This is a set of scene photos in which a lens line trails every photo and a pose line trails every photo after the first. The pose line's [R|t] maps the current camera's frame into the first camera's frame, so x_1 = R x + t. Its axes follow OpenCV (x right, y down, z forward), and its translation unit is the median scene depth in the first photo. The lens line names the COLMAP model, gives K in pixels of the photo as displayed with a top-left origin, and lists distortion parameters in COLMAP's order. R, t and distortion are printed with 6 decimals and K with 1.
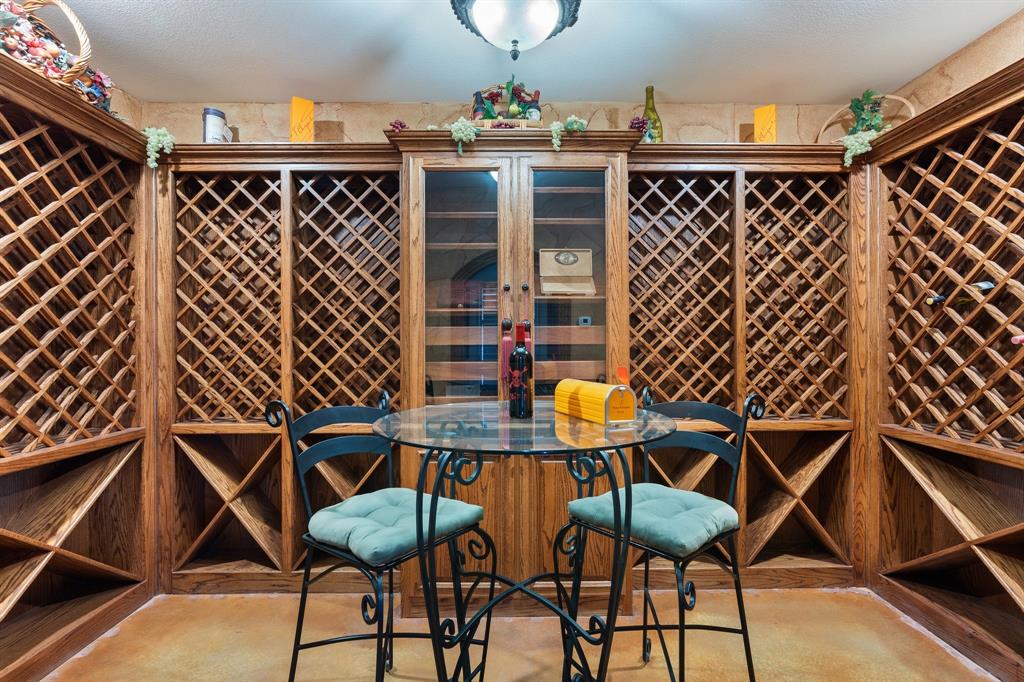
lens RADIAL K [[464.7, 0, 510.0], [0, 464.7, 344.4], [0, 0, 1]] dist [-0.004619, 0.000212]
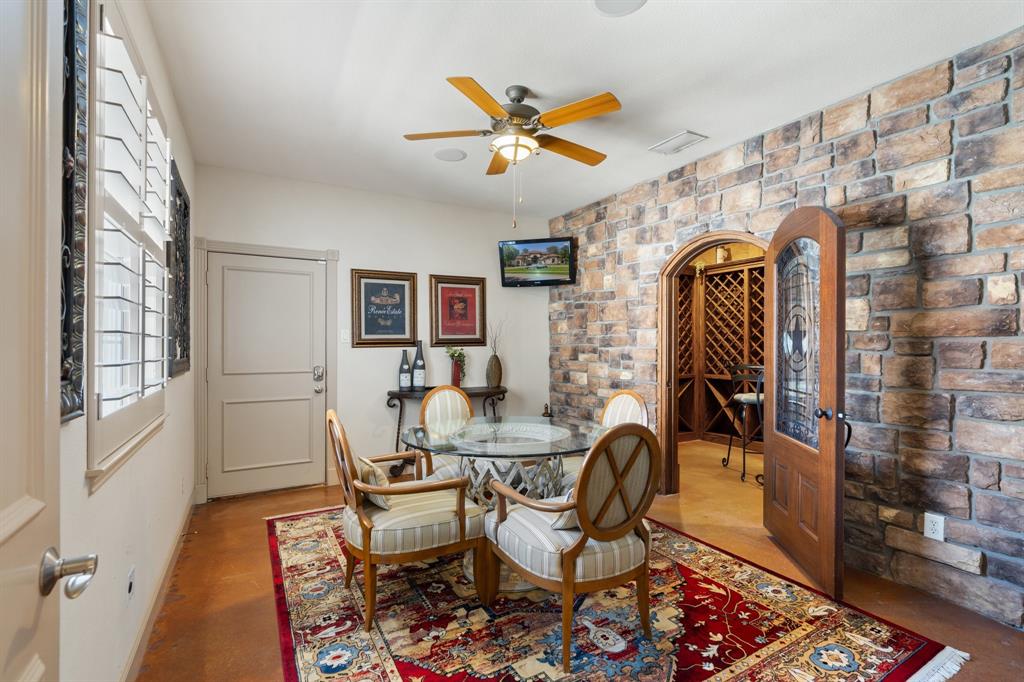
lens RADIAL K [[464.7, 0, 512.1], [0, 464.7, 342.9], [0, 0, 1]] dist [-0.004619, 0.000212]
pose [[0.481236, -0.000626, -0.876591, 1.003249], [-0.007786, 0.999957, -0.004988, 0.020282], [0.876557, 0.009226, 0.481210, -1.159038]]
